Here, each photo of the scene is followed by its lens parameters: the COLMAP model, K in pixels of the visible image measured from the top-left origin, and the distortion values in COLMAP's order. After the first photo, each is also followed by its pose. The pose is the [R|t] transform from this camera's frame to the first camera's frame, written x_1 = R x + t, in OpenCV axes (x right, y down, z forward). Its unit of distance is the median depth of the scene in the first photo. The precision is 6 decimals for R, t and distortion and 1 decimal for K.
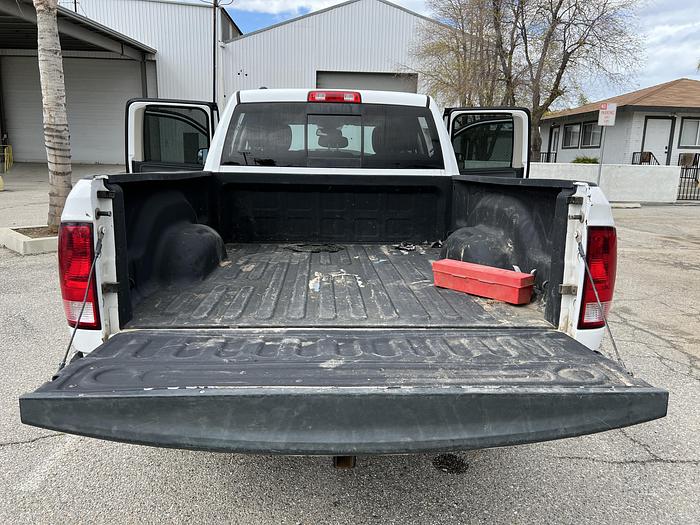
lens RADIAL K [[525.1, 0, 346.9], [0, 525.1, 266.3], [0, 0, 1]] dist [0.053930, -0.059817]
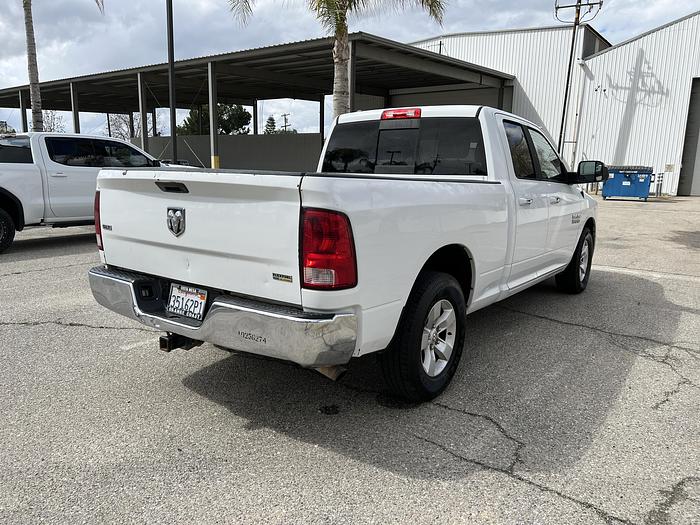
lens RADIAL K [[525.1, 0, 353.3], [0, 525.1, 265.1], [0, 0, 1]] dist [0.053930, -0.059817]
pose [[0.780491, 0.109800, -0.615449, 0.646478], [-0.135173, 0.990808, 0.005345, 0.020212], [0.610378, 0.079020, 0.788159, 0.036975]]
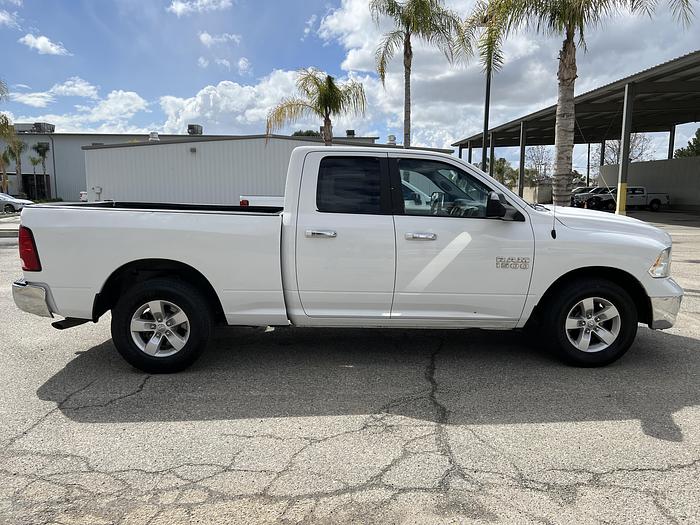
lens RADIAL K [[525.1, 0, 350.6], [0, 525.1, 261.6], [0, 0, 1]] dist [0.053930, -0.059817]
pose [[-0.004802, 0.116494, -0.993180, 1.368378], [-0.211912, 0.970516, 0.114860, -0.239783], [0.977277, 0.211018, 0.020026, 1.164414]]
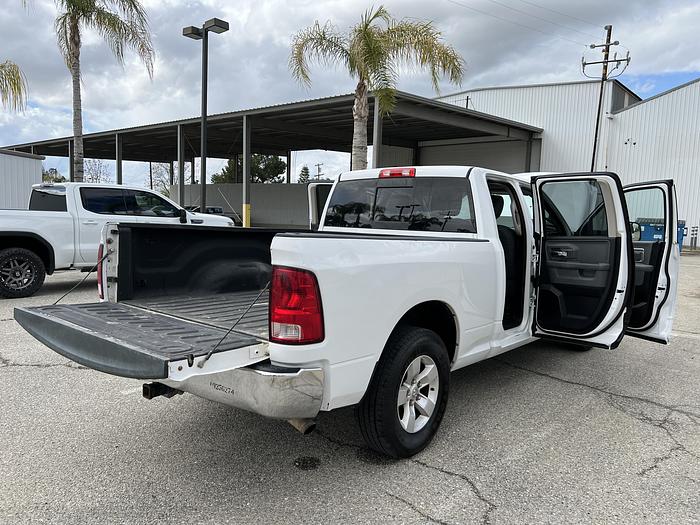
lens RADIAL K [[525.1, 0, 351.5], [0, 525.1, 267.6], [0, 0, 1]] dist [0.053930, -0.059817]
pose [[0.738796, 0.072512, -0.670017, 0.725207], [-0.158490, 0.985005, -0.068159, -0.004087], [0.655028, 0.156547, 0.739210, 0.061542]]
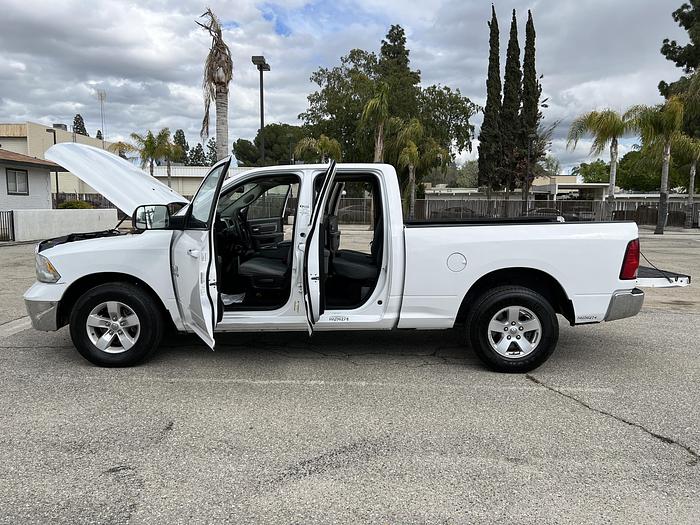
lens RADIAL K [[525.1, 0, 351.2], [0, 525.1, 260.9], [0, 0, 1]] dist [0.053930, -0.059817]
pose [[0.049821, -0.121816, 0.991301, -1.526556], [0.201169, 0.973416, 0.109508, -0.260109], [-0.978289, 0.193963, 0.073003, 1.041329]]
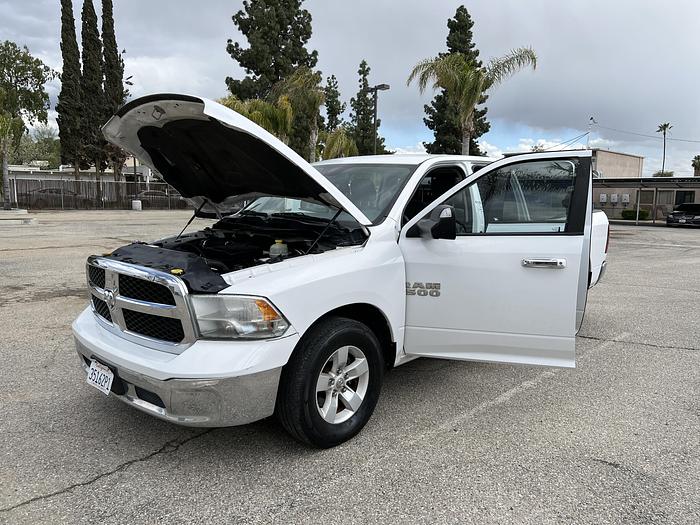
lens RADIAL K [[525.1, 0, 350.4], [0, 525.1, 263.6], [0, 0, 1]] dist [0.053930, -0.059817]
pose [[-0.695098, -0.124948, 0.707974, -0.902438], [0.121891, 0.950040, 0.287344, -0.513014], [-0.708507, 0.286028, -0.645141, 2.212064]]
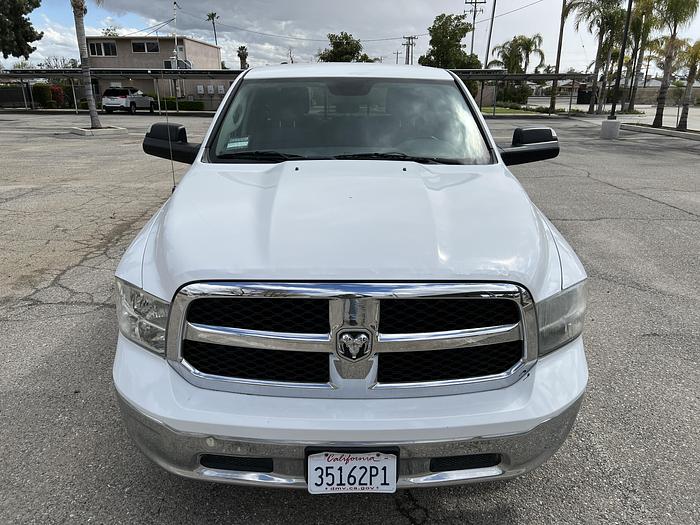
lens RADIAL K [[525.1, 0, 347.5], [0, 525.1, 257.8], [0, 0, 1]] dist [0.053930, -0.059817]
pose [[-0.999058, -0.032945, 0.028232, -0.075533], [-0.014381, 0.865365, 0.500936, -0.574665], [-0.040934, 0.500058, -0.865024, 2.330355]]
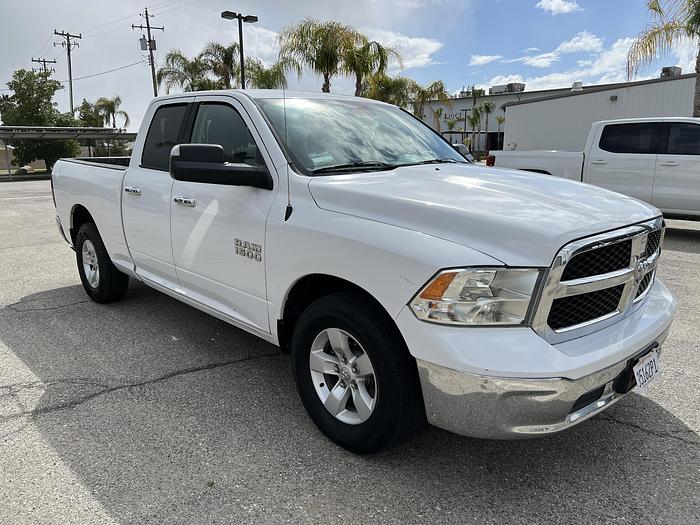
lens RADIAL K [[525.1, 0, 343.0], [0, 525.1, 253.4], [0, 0, 1]] dist [0.053930, -0.059817]
pose [[-0.764400, 0.116598, -0.634111, 0.610138], [-0.138848, 0.930665, 0.338503, -0.461997], [0.629614, 0.346797, -0.695211, 2.177387]]
